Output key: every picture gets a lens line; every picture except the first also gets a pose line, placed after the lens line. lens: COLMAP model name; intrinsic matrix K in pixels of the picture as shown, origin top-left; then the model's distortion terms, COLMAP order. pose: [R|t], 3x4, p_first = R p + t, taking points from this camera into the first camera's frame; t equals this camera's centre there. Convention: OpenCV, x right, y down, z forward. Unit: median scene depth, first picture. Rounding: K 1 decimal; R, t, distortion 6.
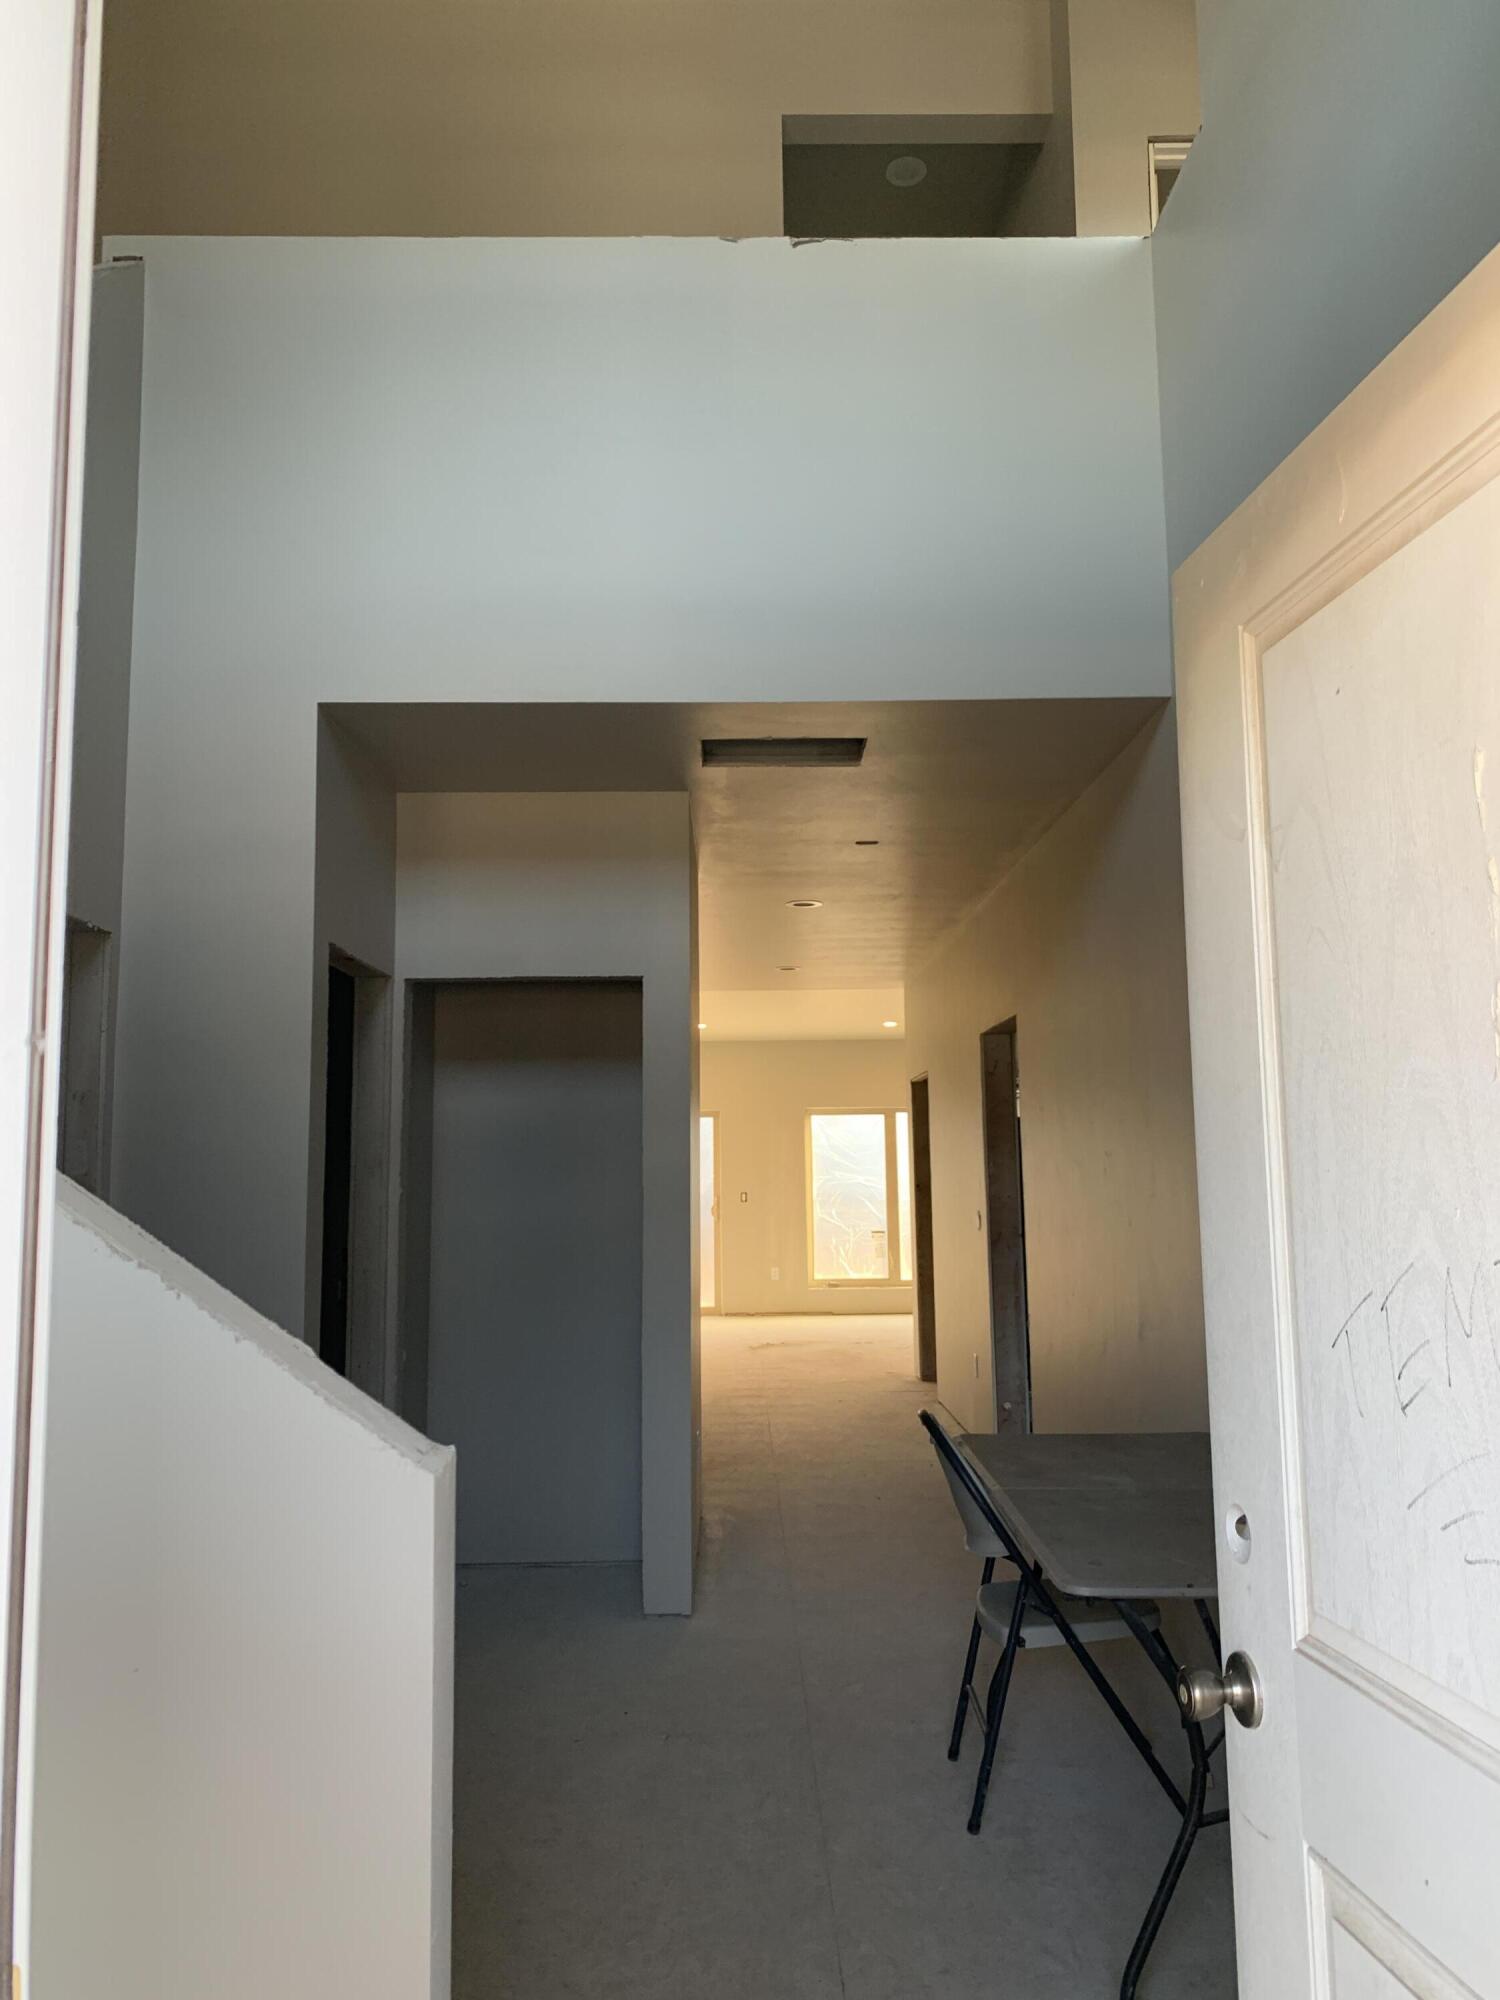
lens RADIAL K [[1537.9, 0, 750.0], [0, 1537.9, 1000.0], [0, 0, 1]] dist [0.069830, -0.089073]
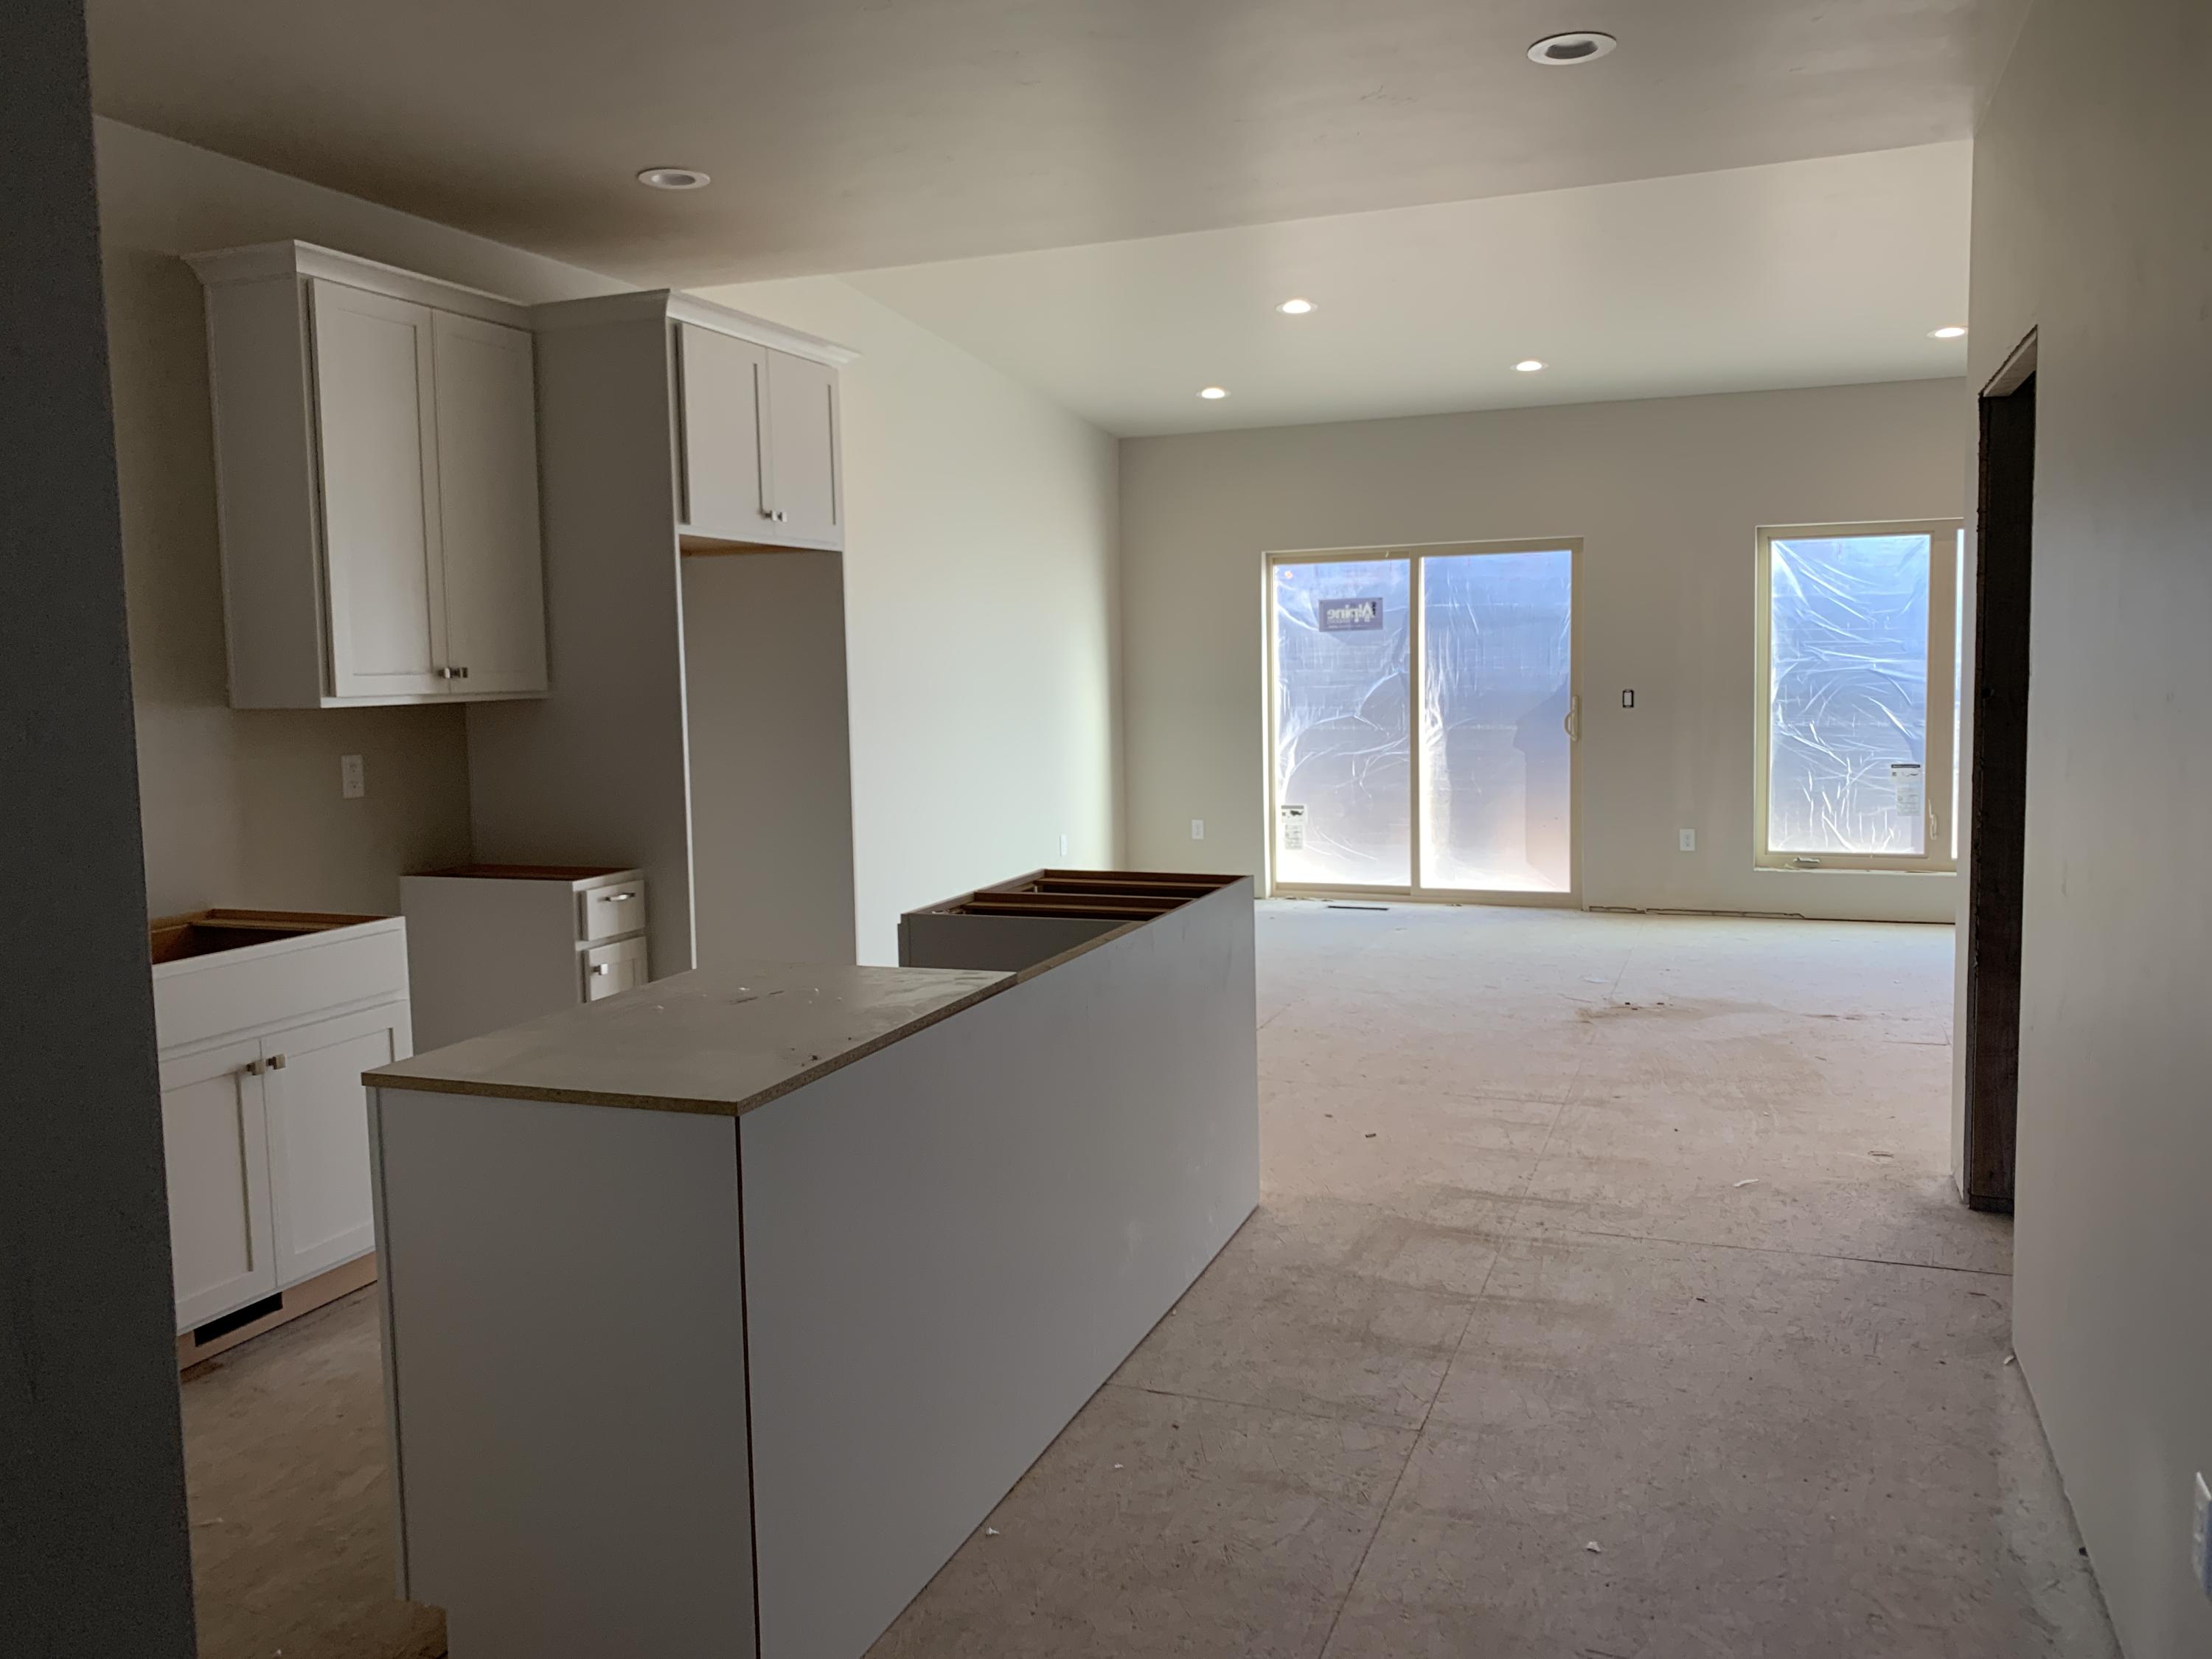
lens RADIAL K [[1700.9, 0, 1111.2], [0, 1700.9, 805.5], [0, 0, 1]] dist [0.069830, -0.089073]
pose [[0.931026, 0.027036, -0.363950, 0.045831], [0.047882, 0.979583, 0.195257, 0.039567], [0.361798, -0.199216, 0.910722, 0.384687]]
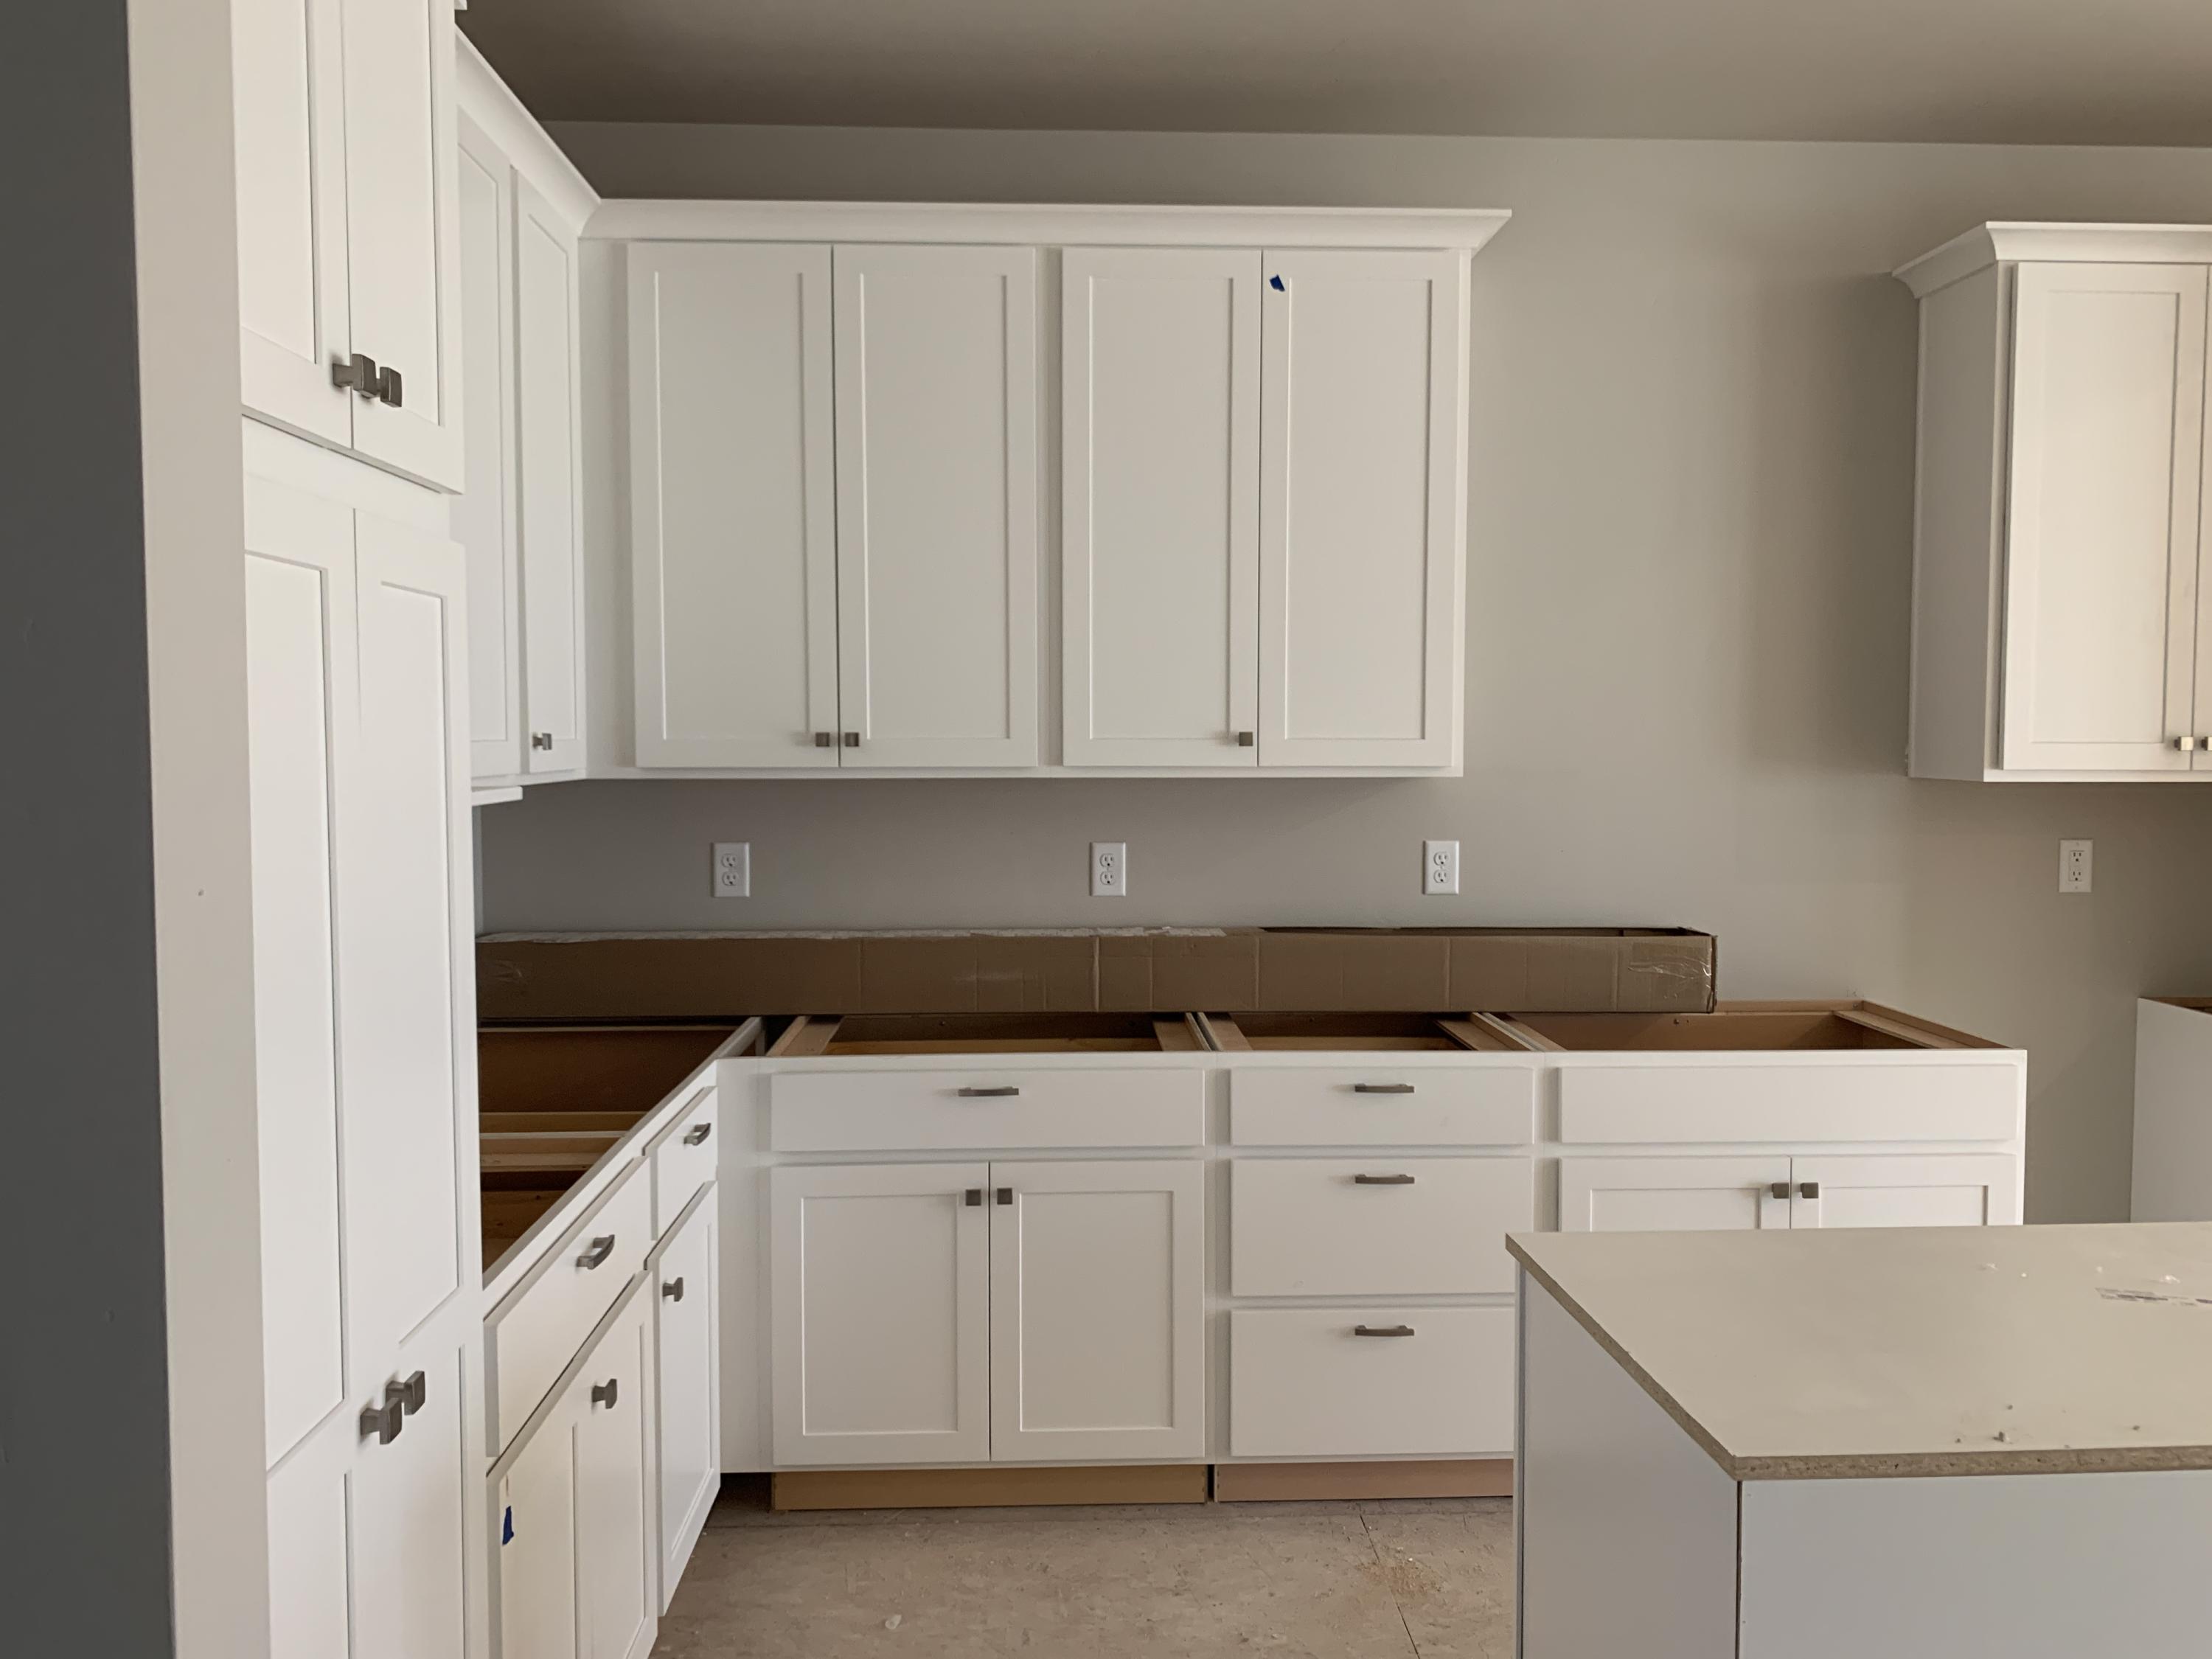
lens RADIAL K [[1700.9, 0, 1111.2], [0, 1700.9, 805.5], [0, 0, 1]] dist [0.069830, -0.089073]
pose [[0.033120, 0.059348, -0.997688, 0.051920], [0.111895, 0.991739, 0.062709, 0.047923], [0.993168, -0.113714, 0.026206, 0.472401]]
